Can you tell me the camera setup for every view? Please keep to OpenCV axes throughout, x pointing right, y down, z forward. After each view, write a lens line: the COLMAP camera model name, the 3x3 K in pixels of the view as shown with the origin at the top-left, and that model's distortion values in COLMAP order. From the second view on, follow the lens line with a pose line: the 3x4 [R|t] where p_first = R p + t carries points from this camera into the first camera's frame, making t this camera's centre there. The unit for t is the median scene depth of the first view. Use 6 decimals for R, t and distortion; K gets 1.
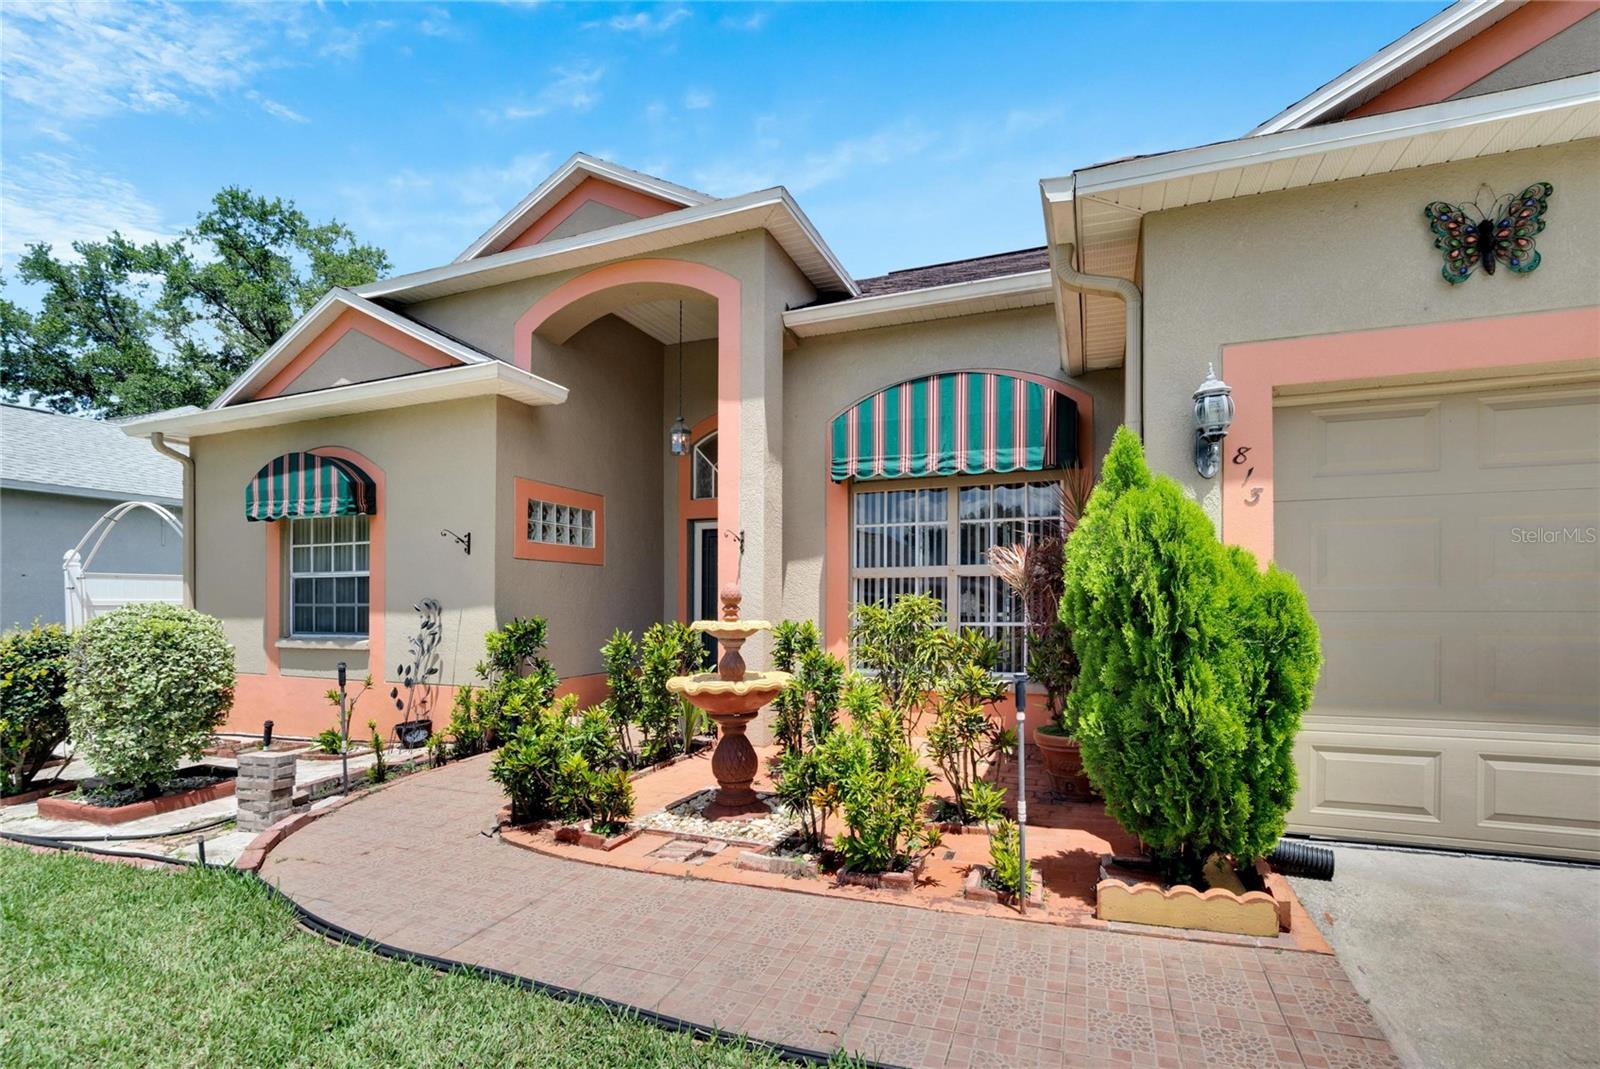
lens RADIAL K [[731.1, 0, 796.7], [0, 731.1, 597.9], [0, 0, 1]] dist [-0.023156, -0.000213]
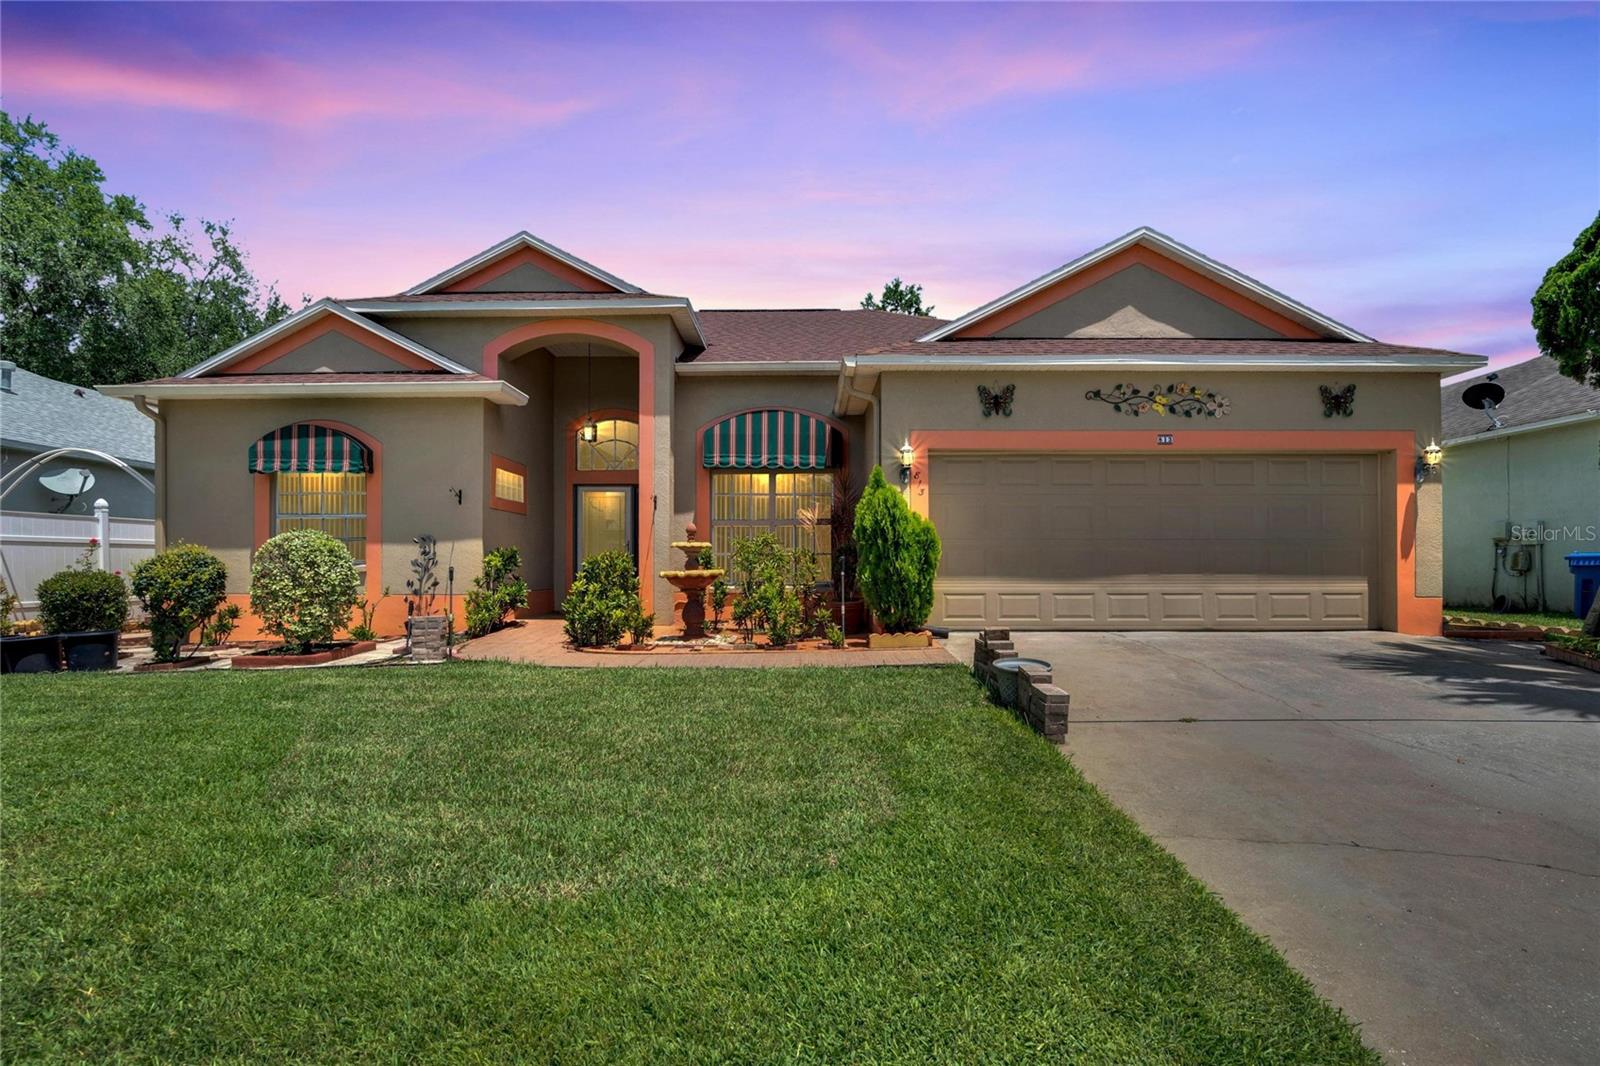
lens RADIAL K [[722.2, 0, 798.3], [0, 722.2, 527.5], [0, 0, 1]] dist [-0.025580, -0.000071]
pose [[0.931119, 0.019217, 0.364209, -0.395011], [-0.003091, 0.998991, -0.044808, 0.056967], [-0.364702, 0.040596, 0.930239, -0.683102]]
